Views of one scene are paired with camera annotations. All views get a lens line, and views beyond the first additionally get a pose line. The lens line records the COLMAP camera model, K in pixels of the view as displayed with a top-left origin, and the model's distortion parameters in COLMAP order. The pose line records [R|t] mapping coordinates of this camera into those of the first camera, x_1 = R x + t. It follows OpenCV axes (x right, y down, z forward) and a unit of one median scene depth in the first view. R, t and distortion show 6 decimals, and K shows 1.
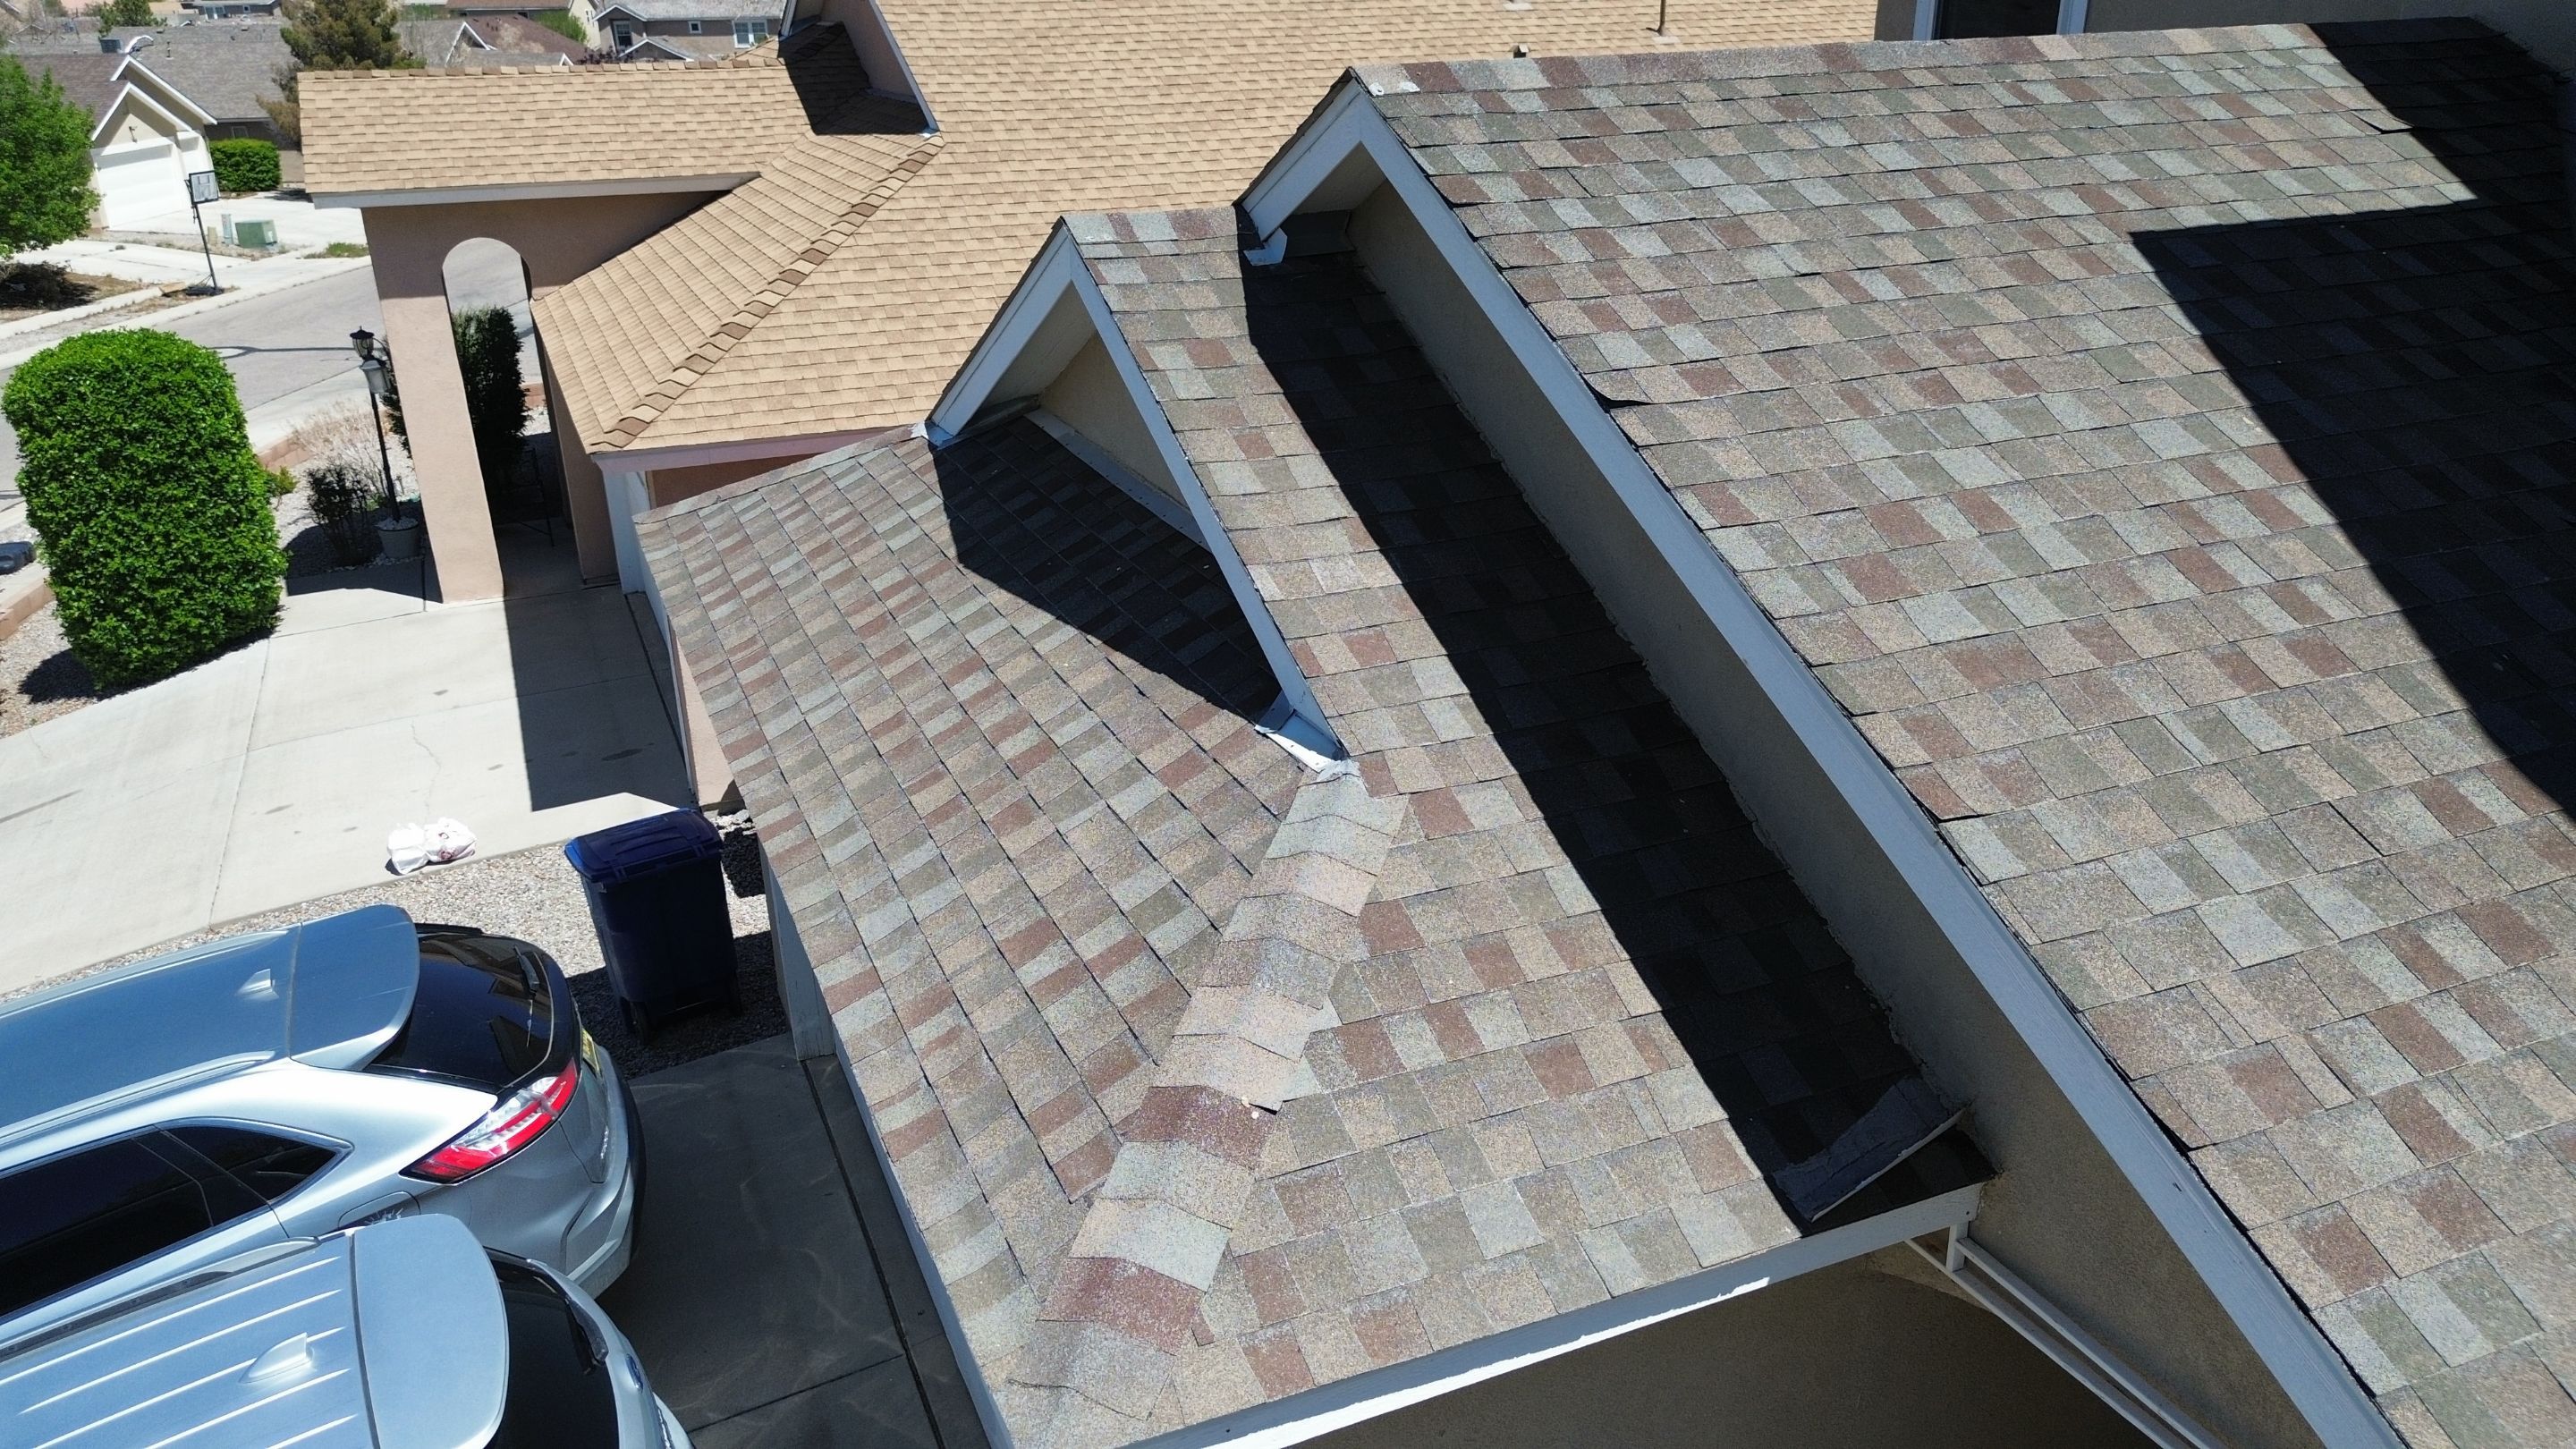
lens RADIAL K [[1818.8, 0, 1288.0], [0, 1818.8, 724.5], [0, 0, 1]] dist [0.071957, -0.071826]
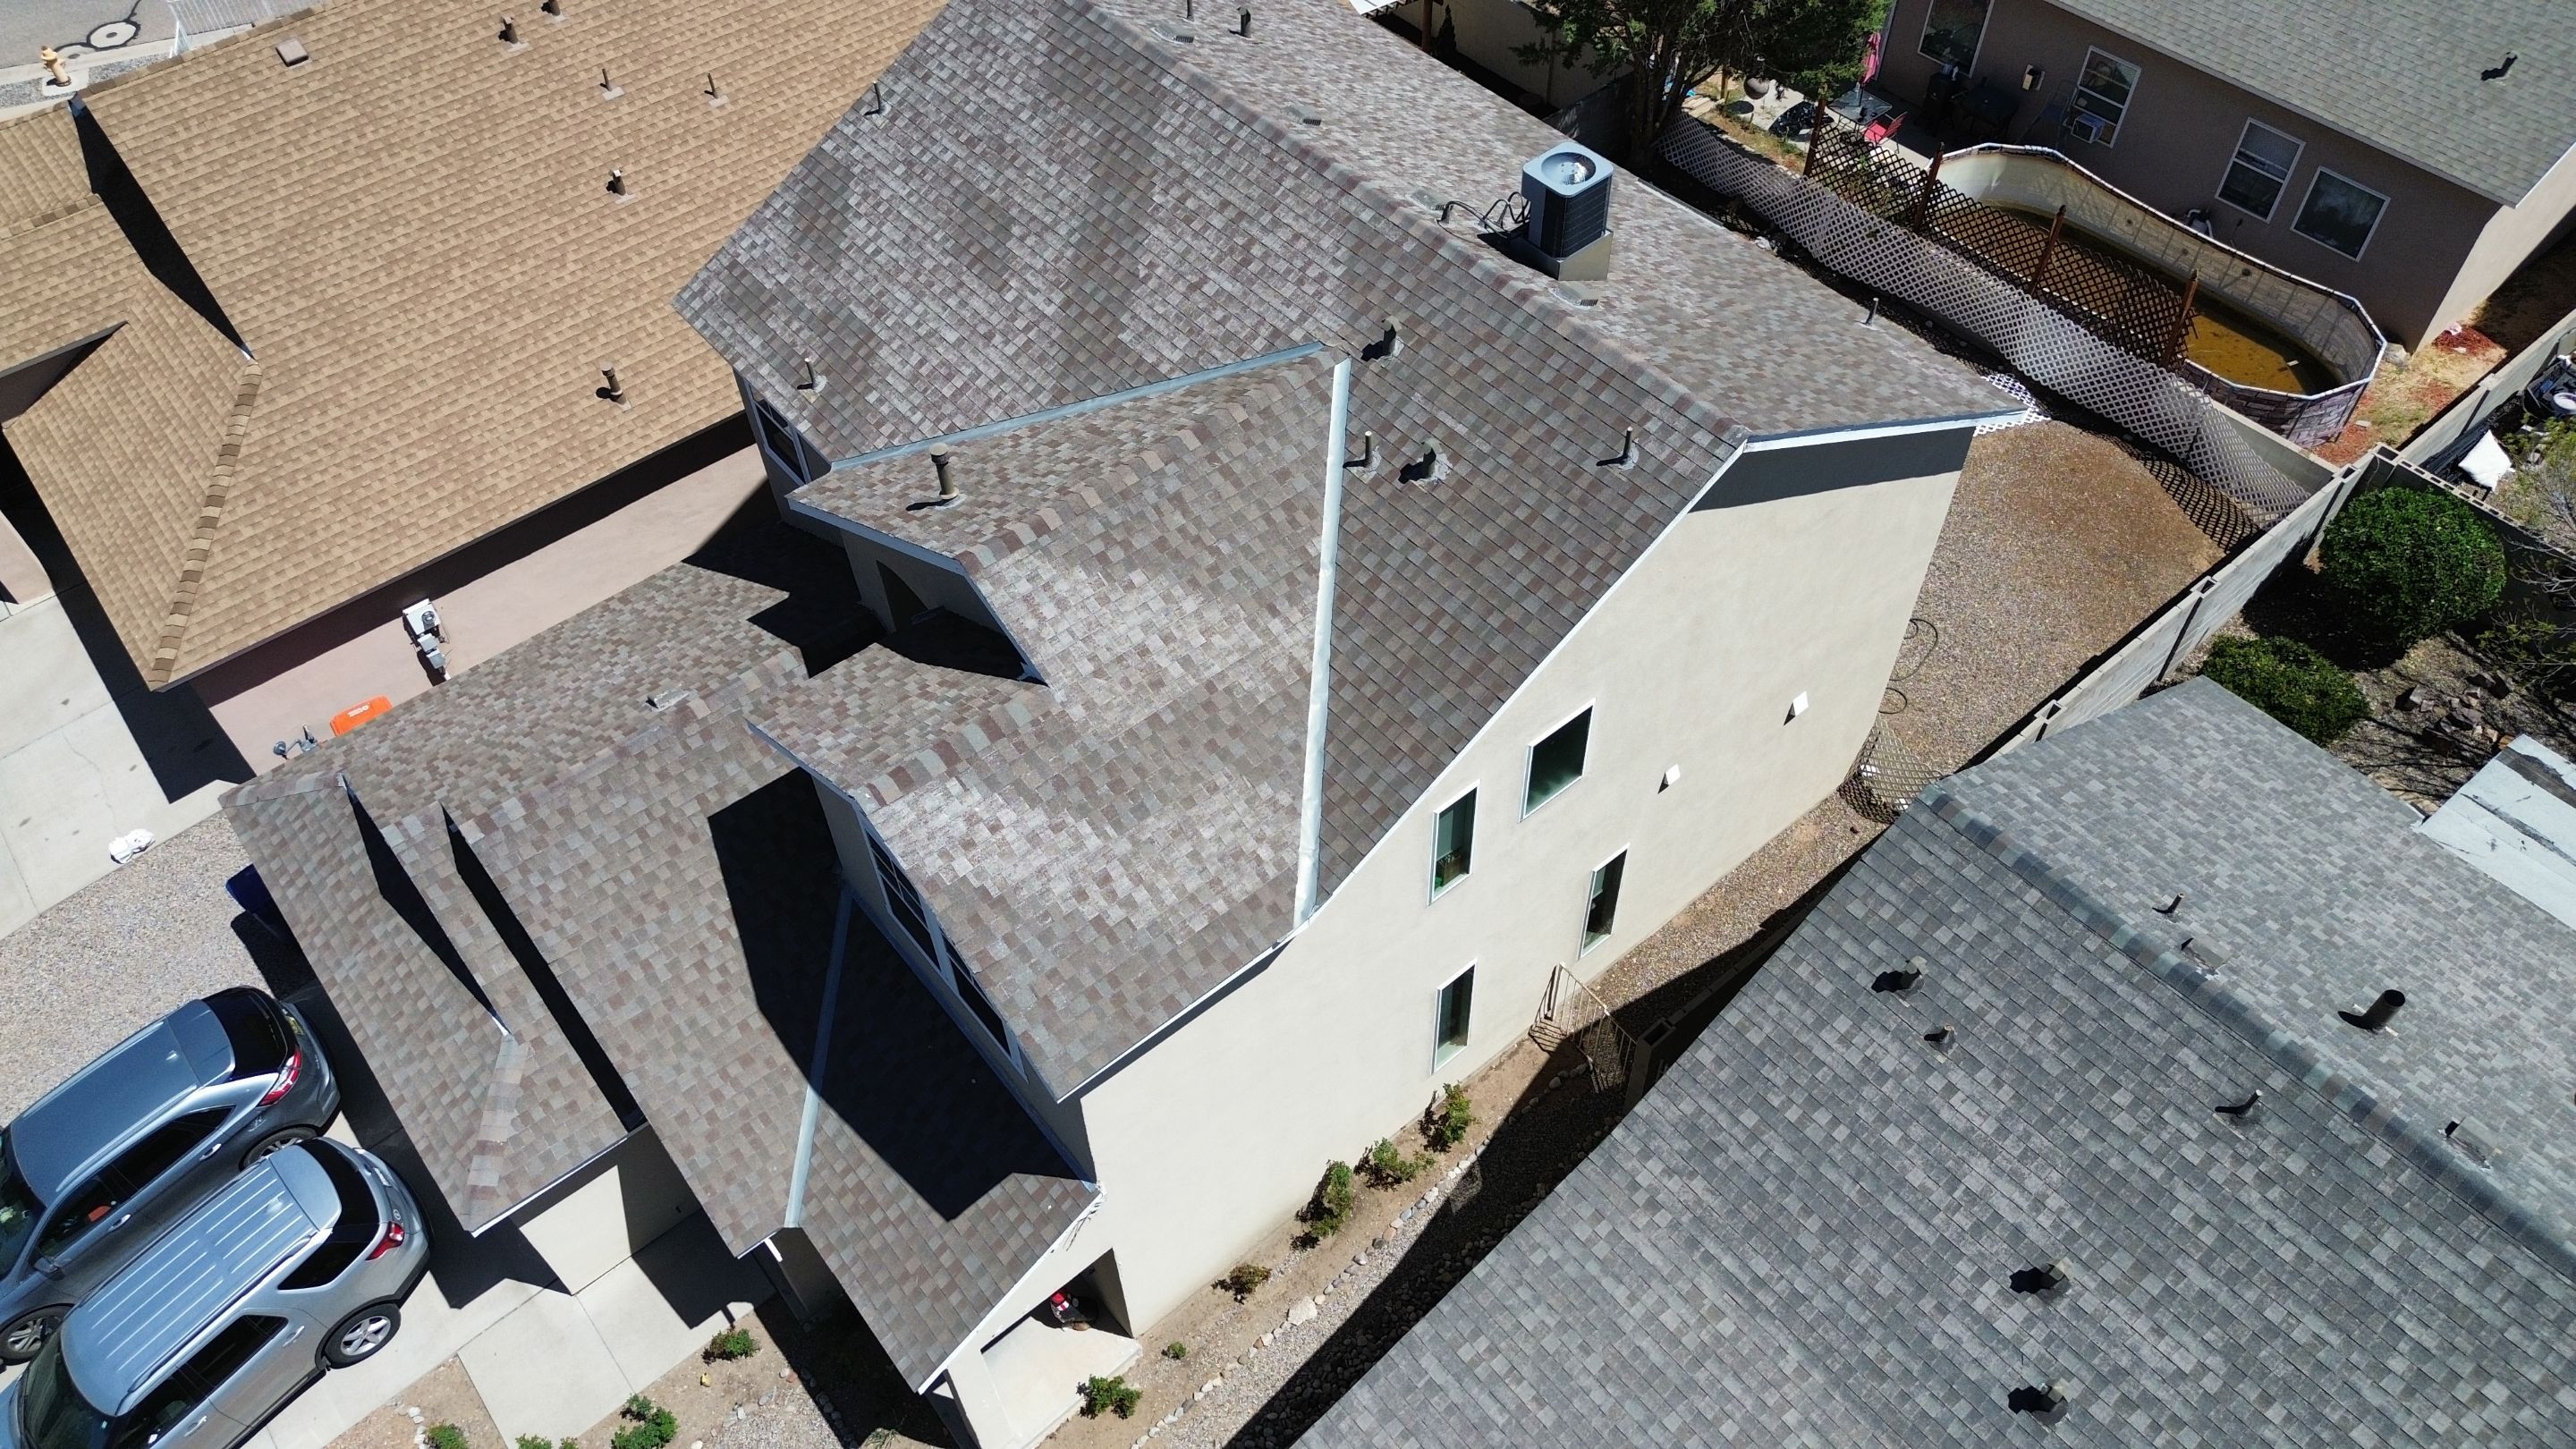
lens RADIAL K [[1818.8, 0, 1288.0], [0, 1818.8, 724.5], [0, 0, 1]] dist [0.071957, -0.071826]
pose [[0.962307, -0.211207, 0.171338, 1.205891], [0.107975, 0.874922, 0.472073, -2.463091], [-0.249612, -0.435779, 0.864748, -2.807033]]
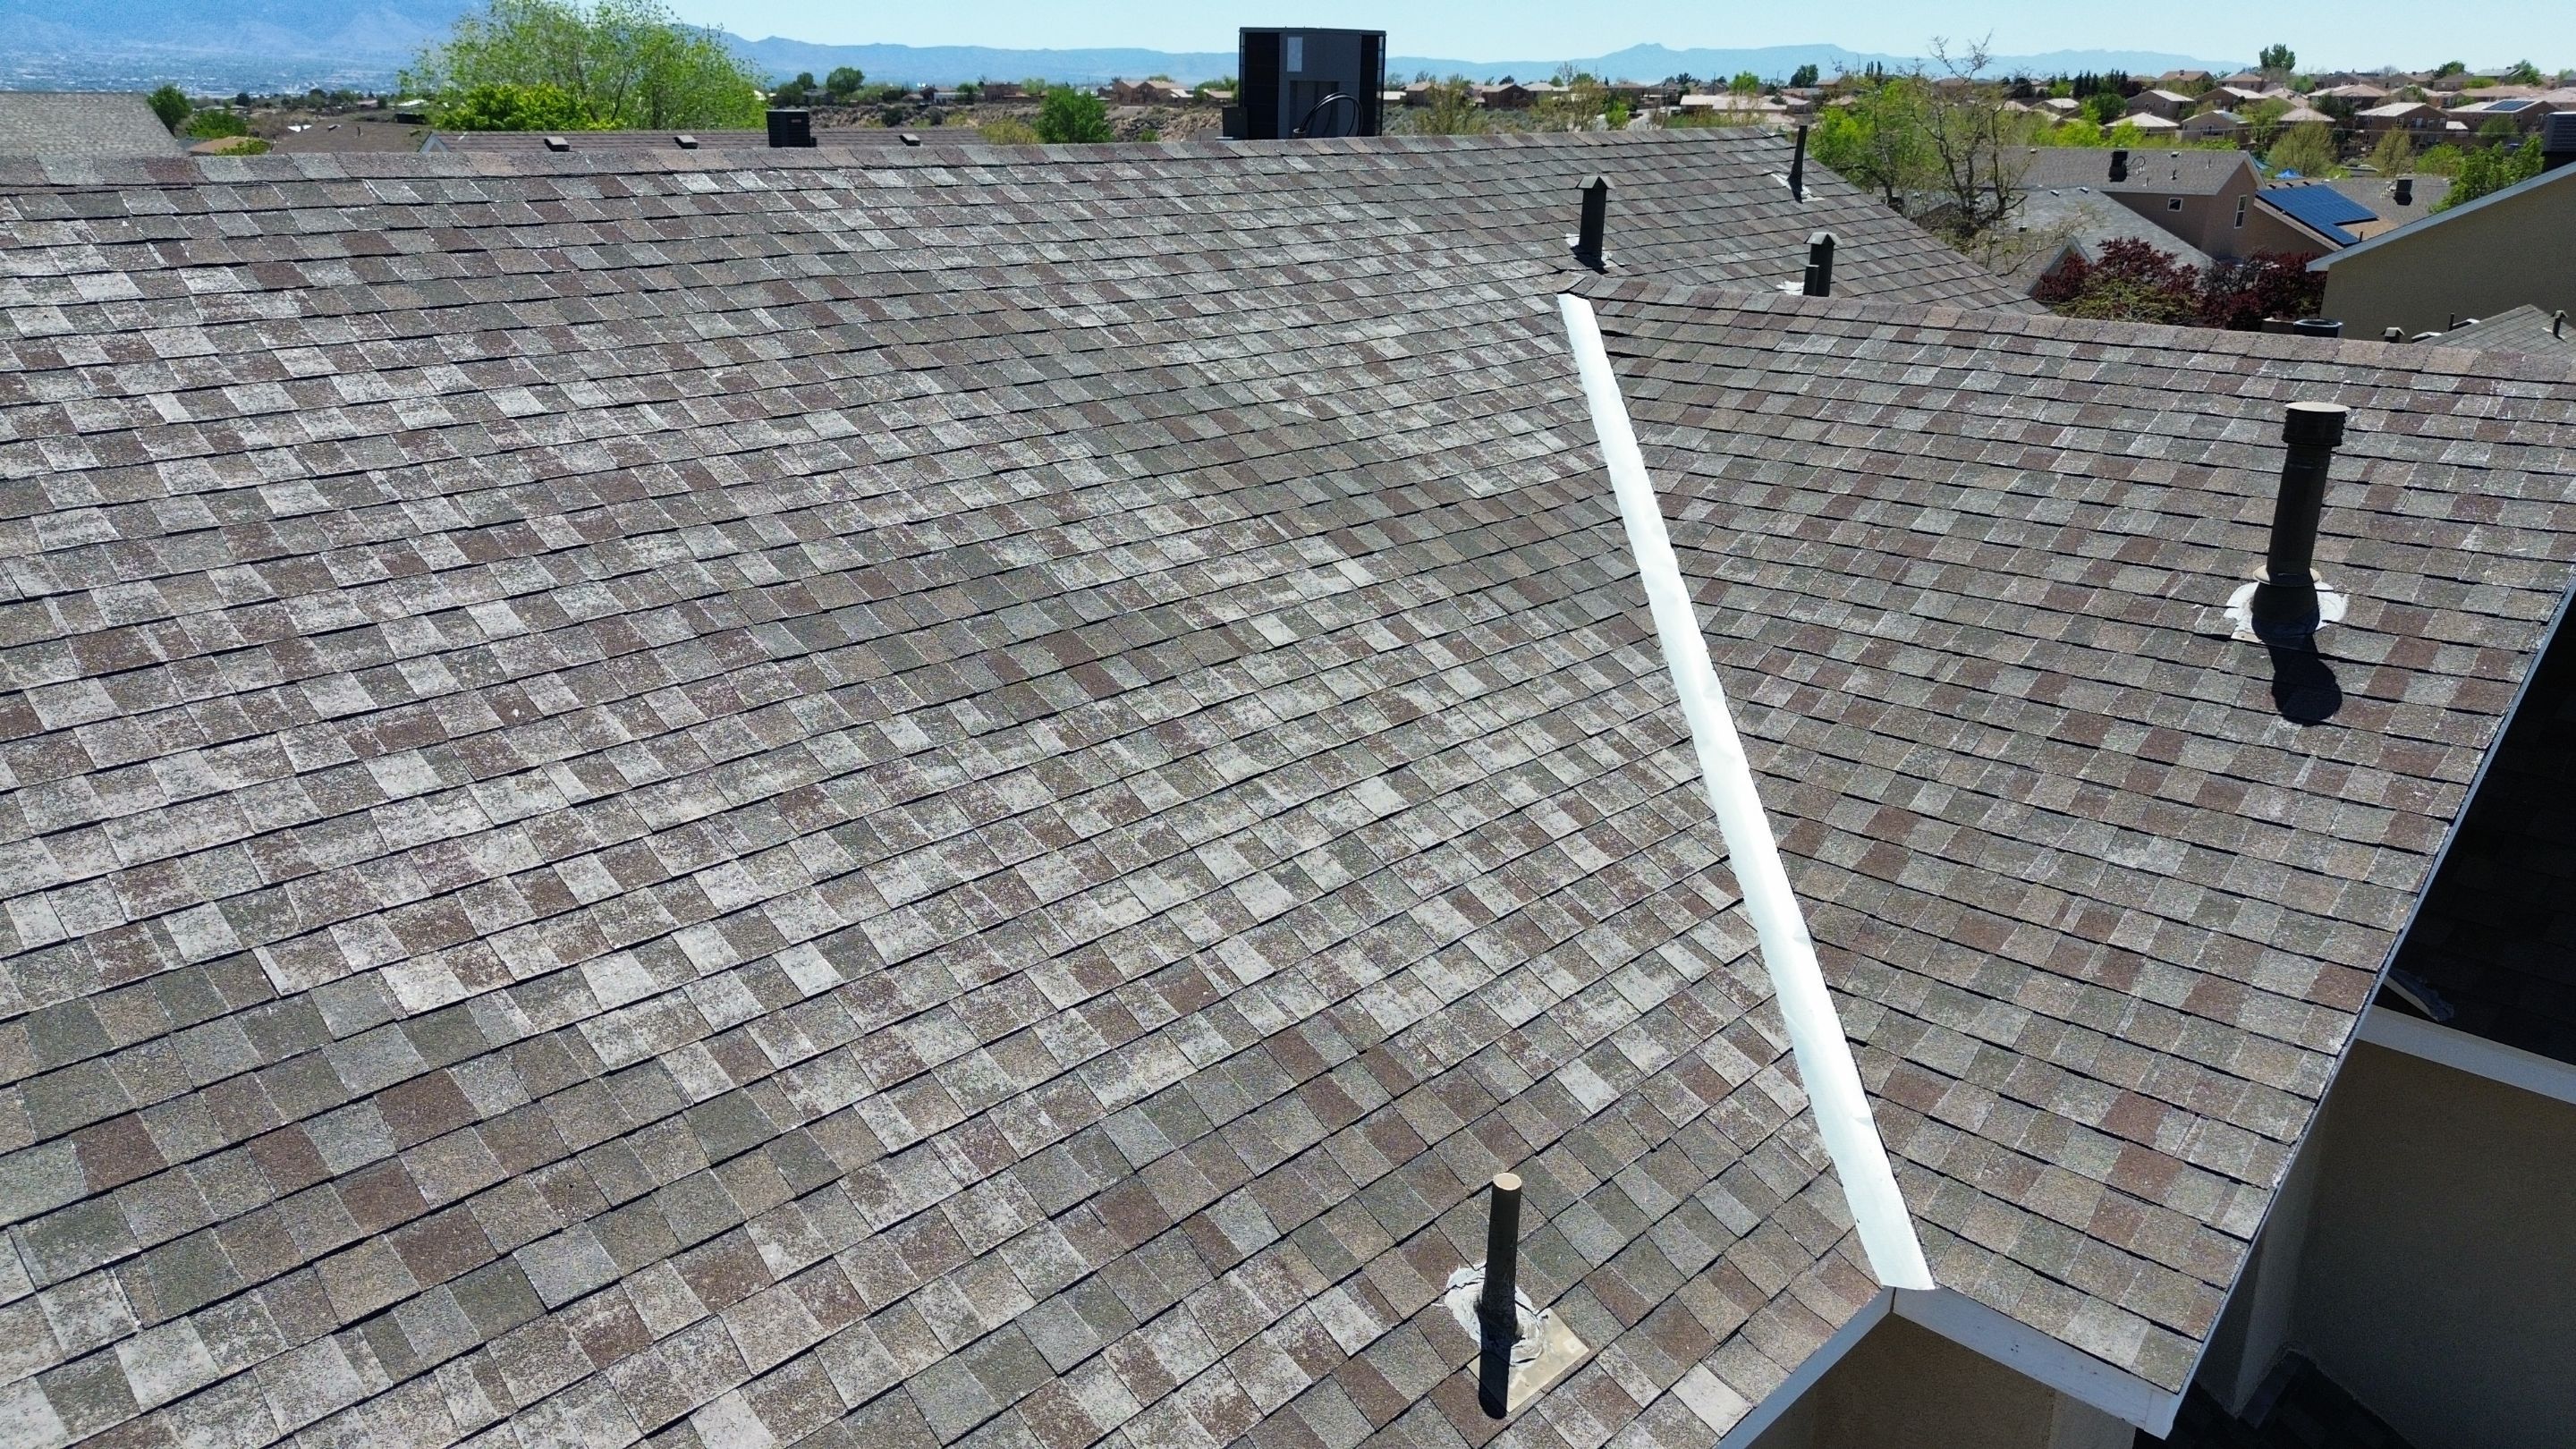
lens RADIAL K [[1818.8, 0, 1288.0], [0, 1818.8, 724.5], [0, 0, 1]] dist [0.071957, -0.071826]
pose [[-0.379807, -0.284328, 0.880286, 0.046733], [0.354950, 0.833963, 0.422512, -1.640438], [-0.854258, 0.472931, -0.215823, 3.608685]]
